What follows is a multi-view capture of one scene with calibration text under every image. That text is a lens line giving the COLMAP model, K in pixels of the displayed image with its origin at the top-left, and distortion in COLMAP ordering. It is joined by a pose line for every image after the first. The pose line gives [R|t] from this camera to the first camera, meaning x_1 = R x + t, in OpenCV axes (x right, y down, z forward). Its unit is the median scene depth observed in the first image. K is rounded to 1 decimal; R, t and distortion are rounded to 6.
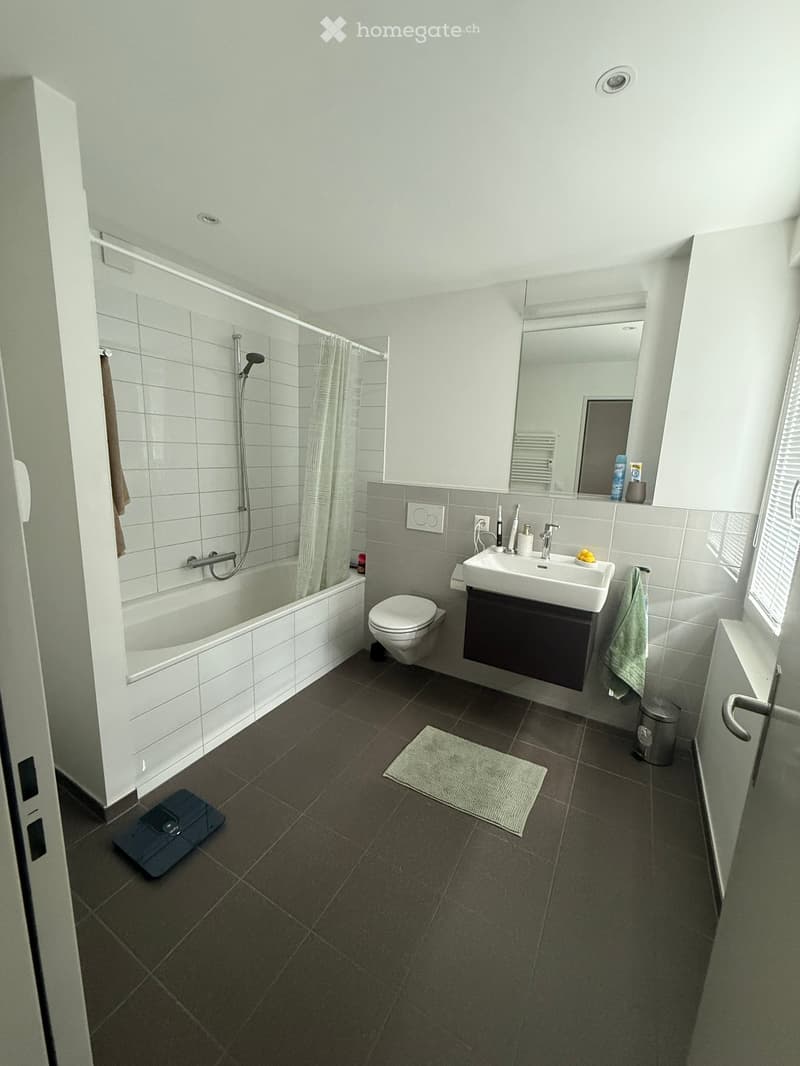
lens RADIAL K [[422.3, 0, 400.0], [0, 422.3, 533.0], [0, 0, 1]] dist [0.002040, 0.000251]
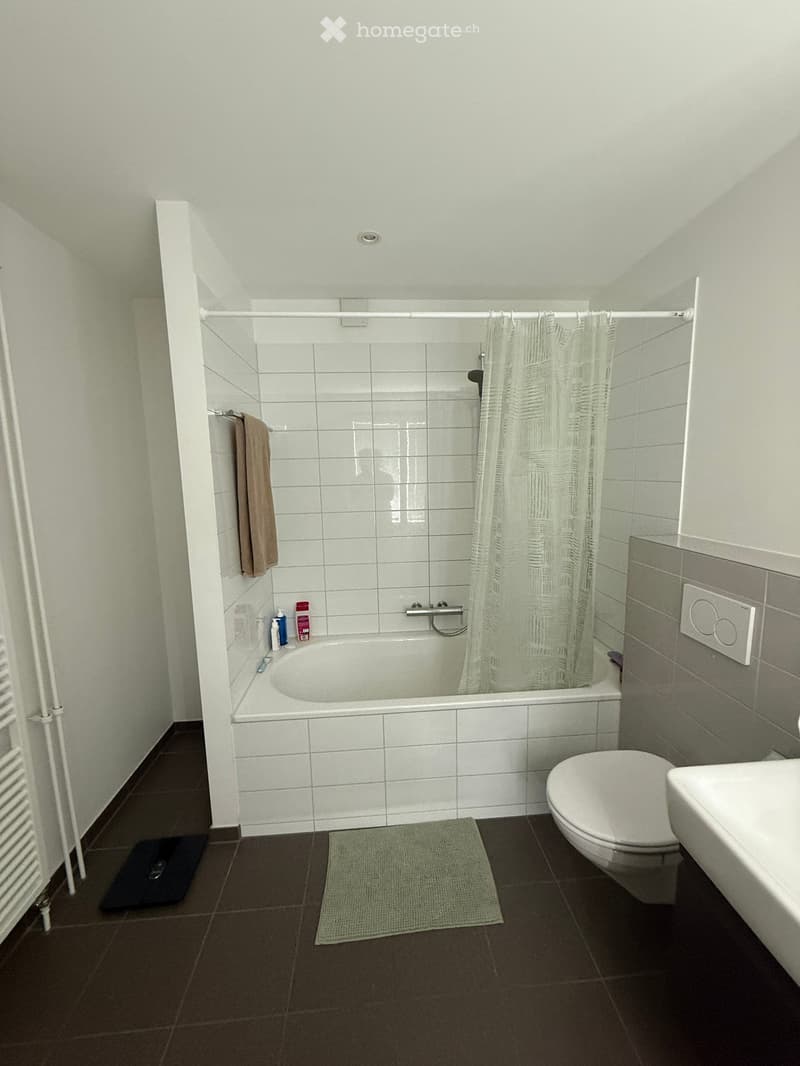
lens RADIAL K [[422.3, 0, 400.0], [0, 422.3, 533.0], [0, 0, 1]] dist [0.002040, 0.000251]
pose [[0.555381, 0.066146, -0.828961, 0.256796], [-0.116834, 0.993151, 0.000972, -0.096159], [0.823348, 0.096311, 0.559305, 0.437170]]
